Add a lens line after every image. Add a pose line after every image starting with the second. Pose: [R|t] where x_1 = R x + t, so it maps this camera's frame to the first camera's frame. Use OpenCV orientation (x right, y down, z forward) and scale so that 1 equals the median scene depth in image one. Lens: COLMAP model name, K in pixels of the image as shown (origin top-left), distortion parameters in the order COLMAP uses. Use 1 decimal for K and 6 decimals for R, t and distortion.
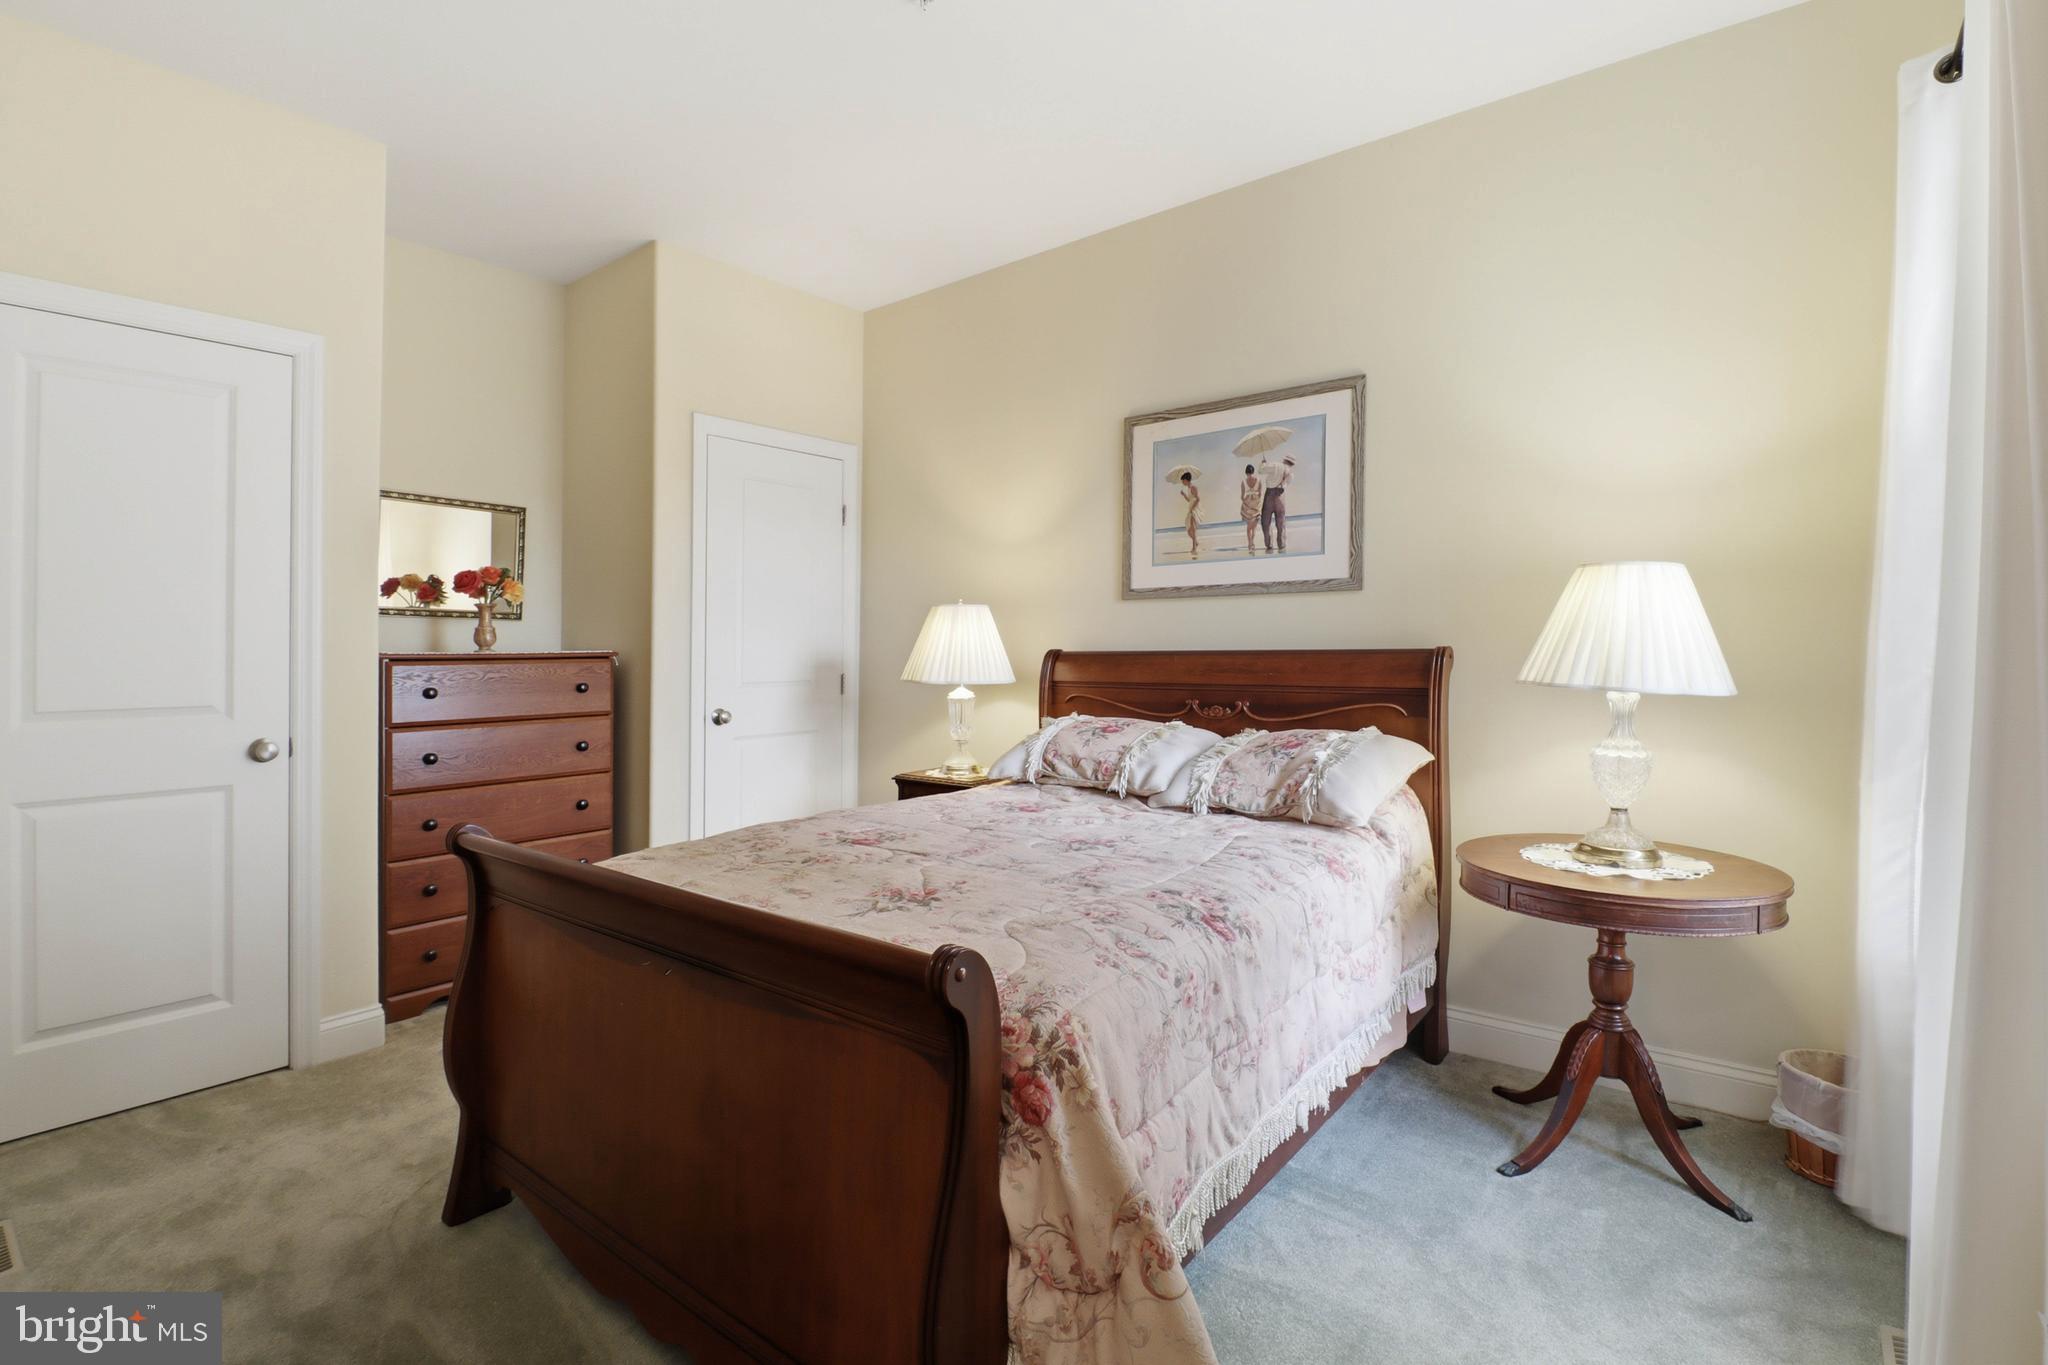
lens RADIAL K [[941.3, 0, 1018.5], [0, 941.3, 657.3], [0, 0, 1]] dist [0.000368, -0.000028]
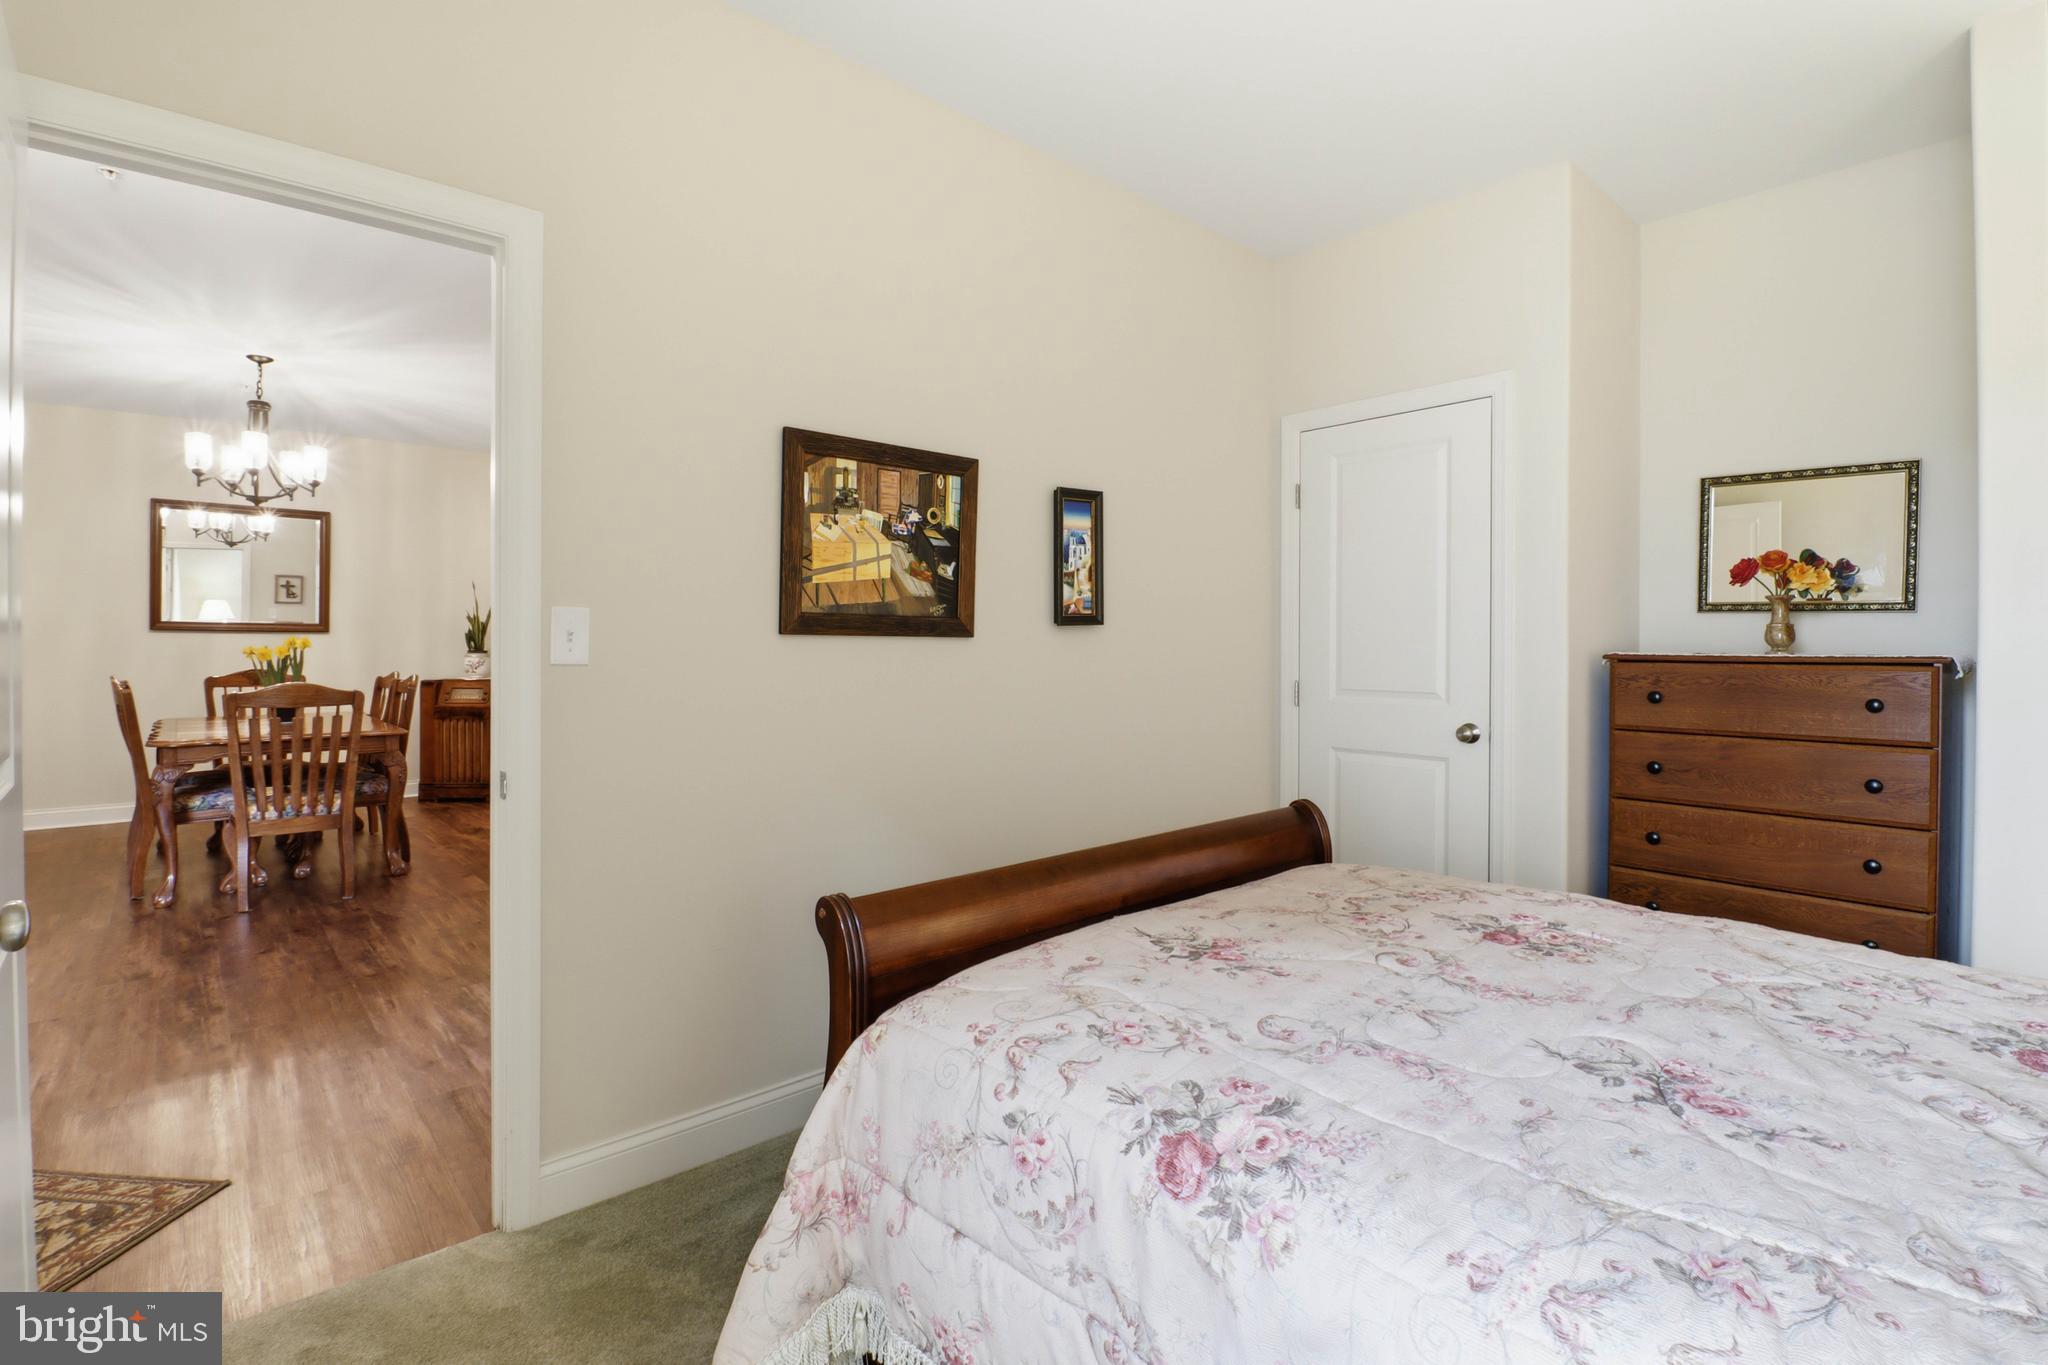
lens RADIAL K [[969.9, 0, 1018.3], [0, 969.9, 641.9], [0, 0, 1]] dist [0.001285, -0.000313]
pose [[-0.164895, 0.003632, -0.986304, 0.430126], [-0.009231, 0.999944, 0.005226, -0.015936], [0.986268, 0.009967, -0.164853, 0.532524]]
